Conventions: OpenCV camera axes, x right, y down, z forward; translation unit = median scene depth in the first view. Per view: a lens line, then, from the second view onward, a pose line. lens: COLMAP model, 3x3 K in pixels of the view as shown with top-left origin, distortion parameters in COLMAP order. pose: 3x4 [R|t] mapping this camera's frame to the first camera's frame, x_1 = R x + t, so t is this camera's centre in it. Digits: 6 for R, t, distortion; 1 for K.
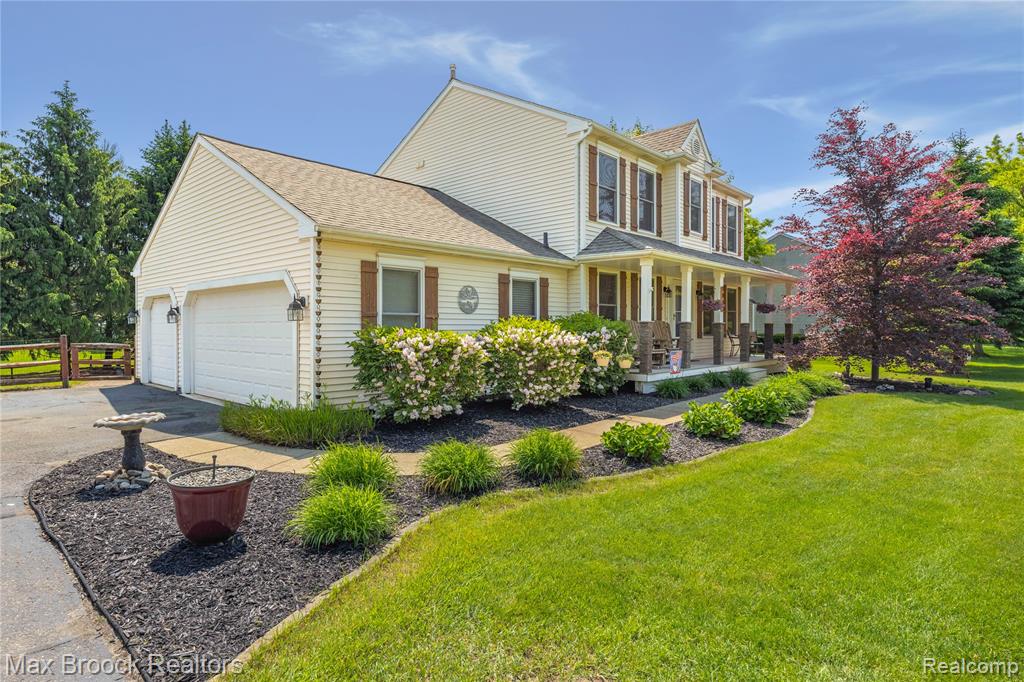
lens RADIAL K [[543.6, 0, 512.9], [0, 543.6, 340.6], [0, 0, 1]] dist [-0.008329, -0.001224]
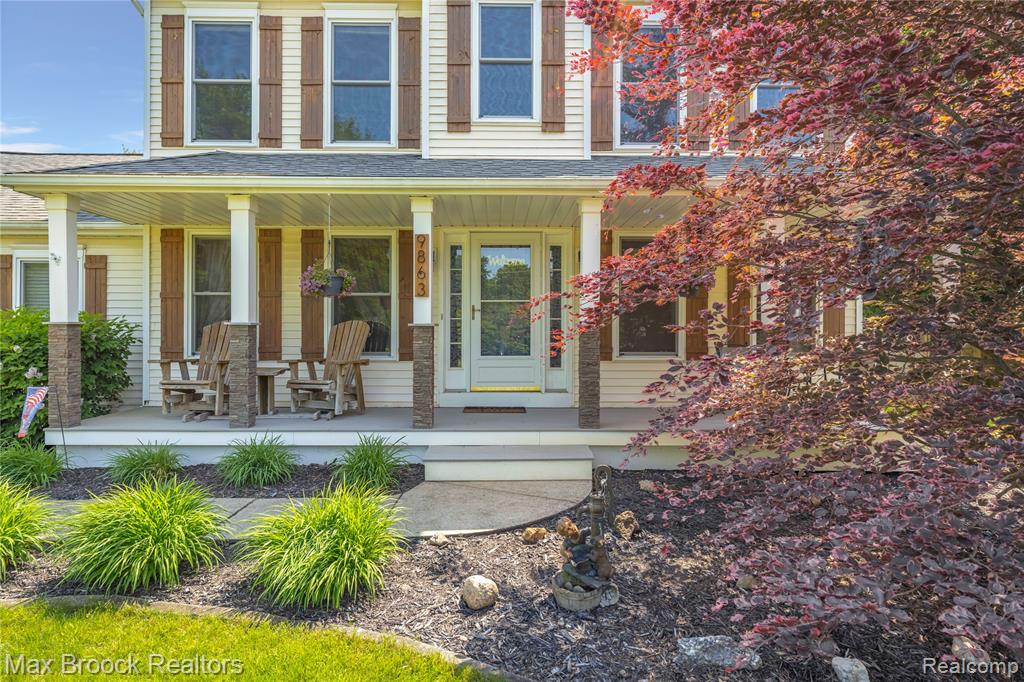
lens RADIAL K [[543.6, 0, 511.6], [0, 543.6, 333.7], [0, 0, 1]] dist [-0.008329, -0.001224]
pose [[0.696533, 0.003494, -0.717516, 0.742830], [-0.025178, 0.999491, -0.019575, -0.021106], [0.717083, 0.031700, 0.696267, 0.804765]]
